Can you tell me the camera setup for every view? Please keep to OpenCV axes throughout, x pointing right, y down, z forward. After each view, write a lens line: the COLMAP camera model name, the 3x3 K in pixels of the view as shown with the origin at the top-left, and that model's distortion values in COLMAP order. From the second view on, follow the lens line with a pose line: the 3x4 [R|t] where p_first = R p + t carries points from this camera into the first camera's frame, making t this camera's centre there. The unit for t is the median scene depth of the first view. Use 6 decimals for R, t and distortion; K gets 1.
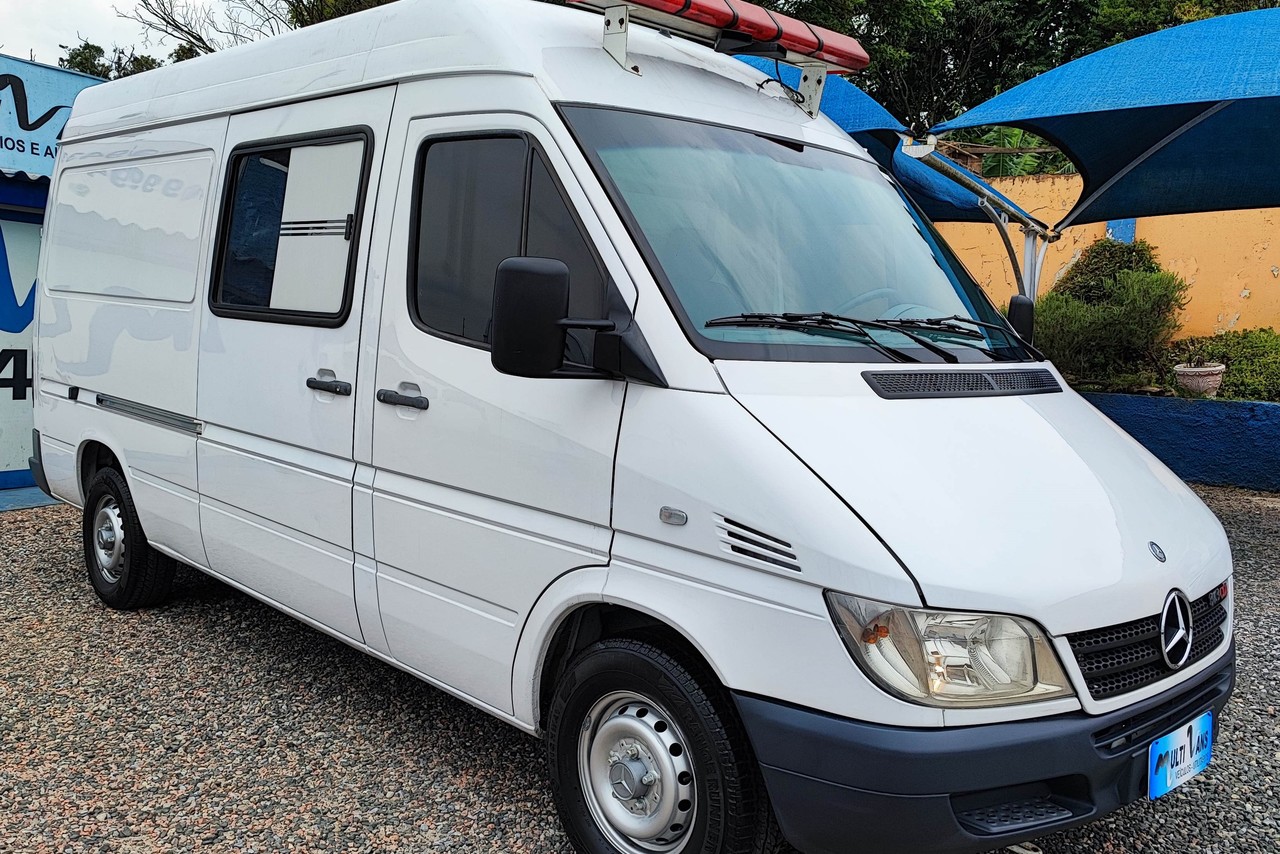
lens RADIAL K [[1162.6, 0, 640.0], [0, 1162.6, 396.5], [0, 0, 1]] dist [0.014964, -0.003691]
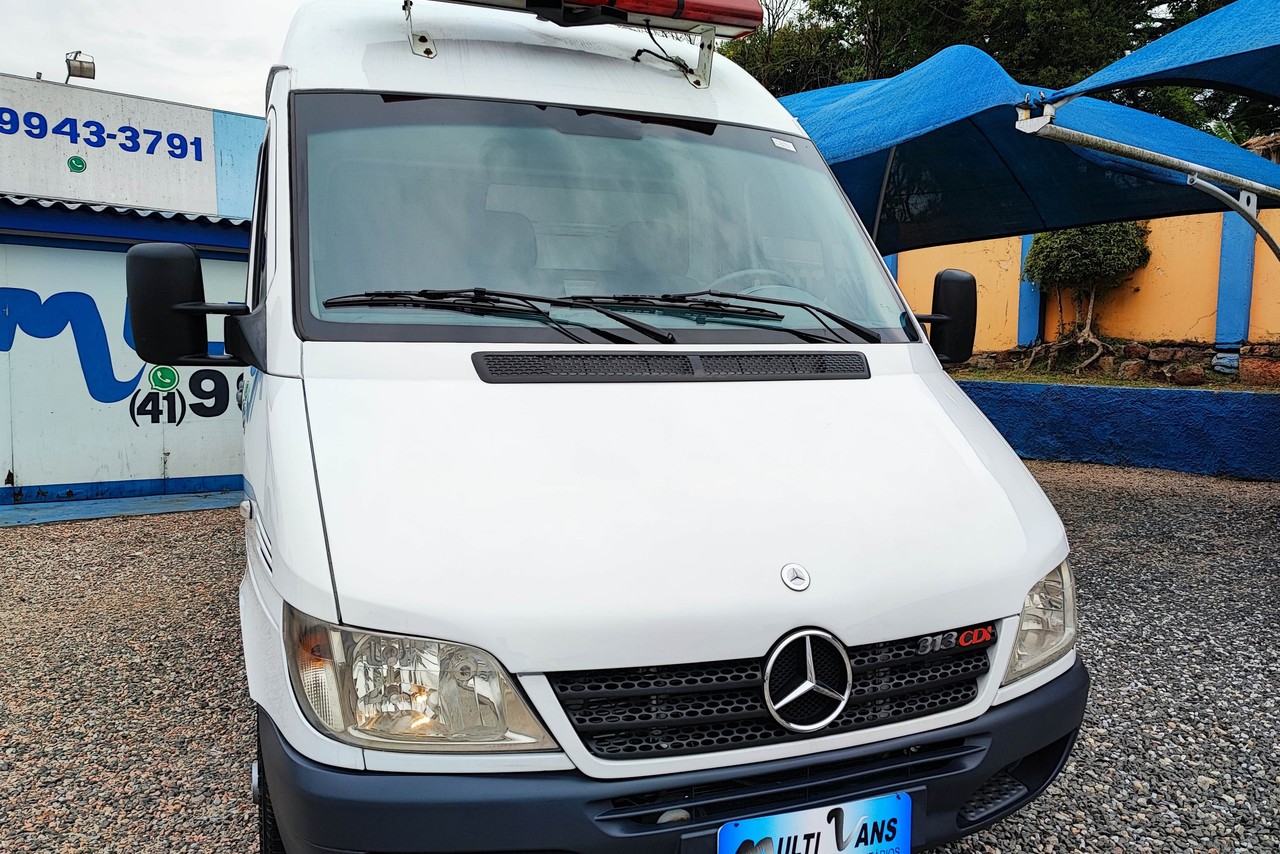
lens RADIAL K [[1045.9, 0, 567.5], [0, 1045.9, 424.3], [0, 0, 1]] dist [-0.017081, 0.049866]
pose [[0.924426, 0.003040, -0.381350, 0.540312], [0.001883, 0.999920, 0.012536, 0.022400], [0.381357, -0.012306, 0.924346, 0.294547]]
